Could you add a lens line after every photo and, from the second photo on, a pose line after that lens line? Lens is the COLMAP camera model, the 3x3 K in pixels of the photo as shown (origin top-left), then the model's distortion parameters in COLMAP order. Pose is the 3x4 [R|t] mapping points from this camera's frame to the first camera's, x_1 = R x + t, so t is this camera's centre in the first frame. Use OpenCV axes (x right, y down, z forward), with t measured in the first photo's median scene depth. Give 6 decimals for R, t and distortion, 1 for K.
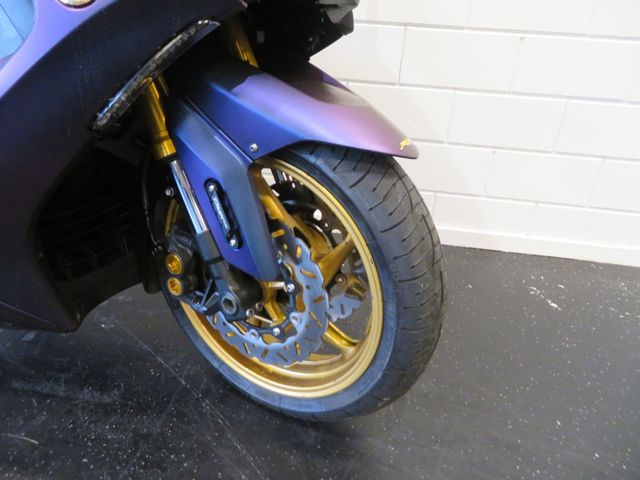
lens RADIAL K [[454.6, 0, 322.1], [0, 454.6, 241.6], [0, 0, 1]] dist [-0.004984, 0.000567]
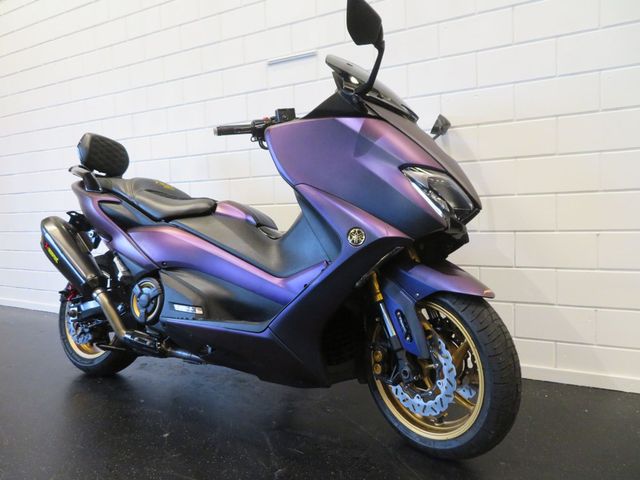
lens RADIAL K [[454.6, 0, 322.1], [0, 454.6, 241.6], [0, 0, 1]] dist [-0.004984, 0.000567]
pose [[0.936980, -0.065272, -0.343230, 0.178069], [-0.076727, 0.919970, -0.384406, 0.403528], [0.340853, 0.386515, 0.856986, -1.074877]]
